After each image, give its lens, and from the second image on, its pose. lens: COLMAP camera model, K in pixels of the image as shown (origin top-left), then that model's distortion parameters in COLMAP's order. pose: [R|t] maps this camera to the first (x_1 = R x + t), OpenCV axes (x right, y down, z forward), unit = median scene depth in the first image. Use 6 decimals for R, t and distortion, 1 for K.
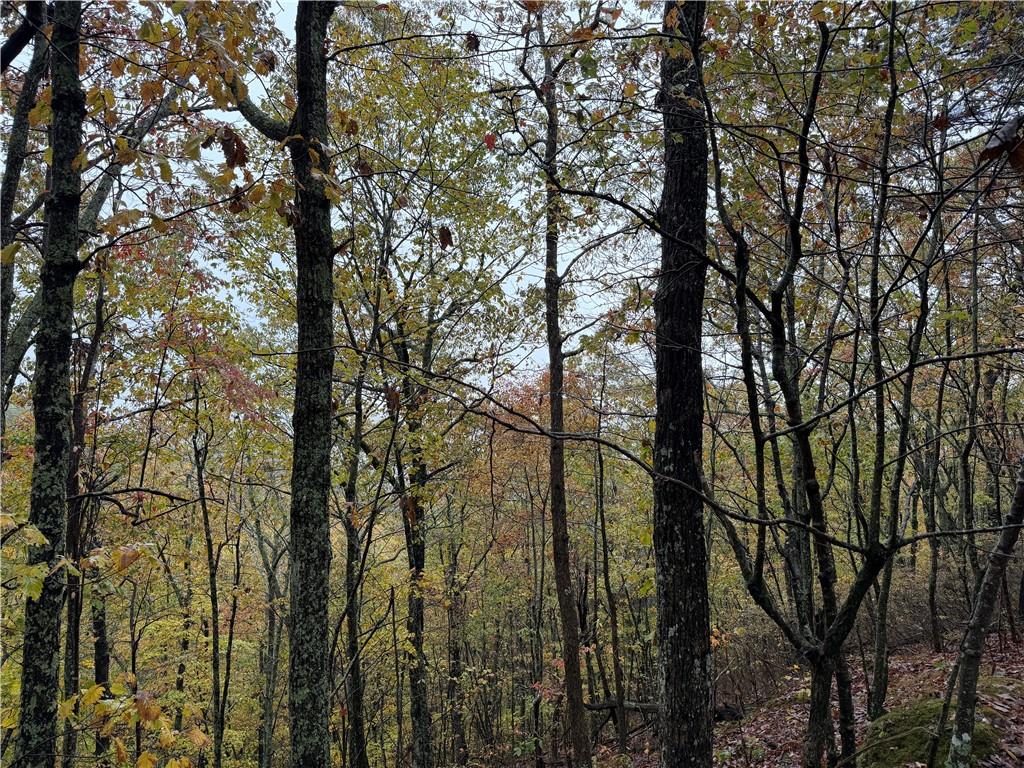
lens RADIAL K [[715.5, 0, 513.8], [0, 715.5, 384.2], [0, 0, 1]] dist [0.028629, -0.032809]
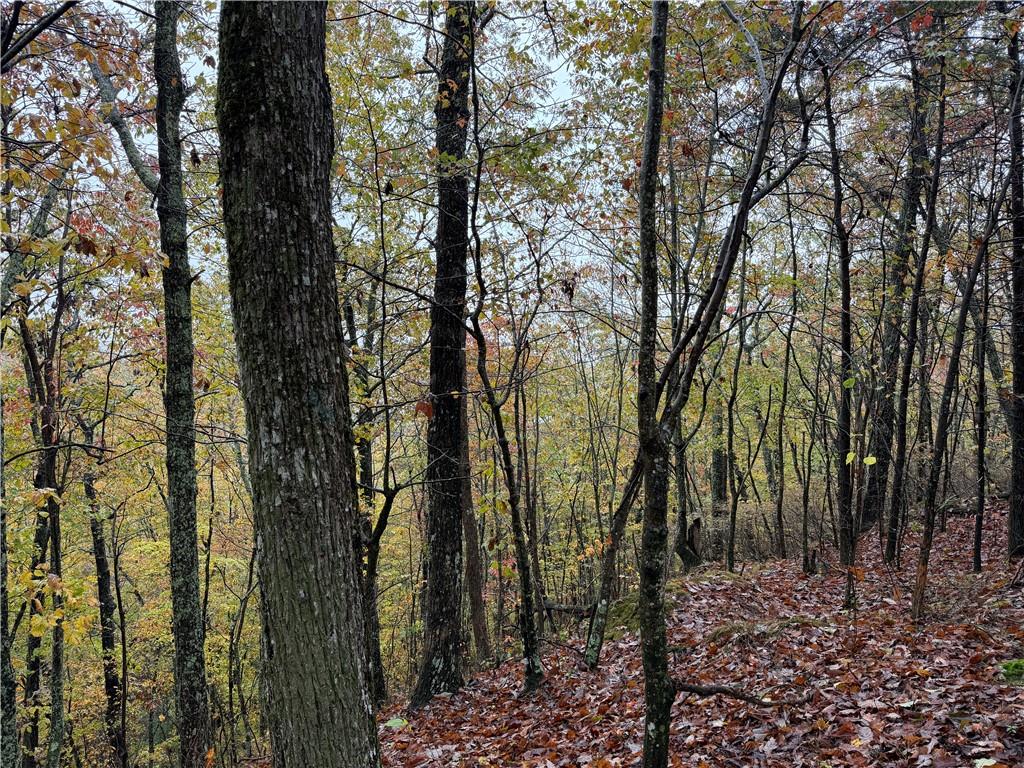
lens RADIAL K [[715.5, 0, 509.8], [0, 715.5, 382.2], [0, 0, 1]] dist [0.028629, -0.032809]
pose [[0.999832, -0.014235, -0.011536, 0.118080], [0.015338, 0.994677, 0.101895, -0.036728], [0.010024, -0.102054, 0.994728, -0.127801]]
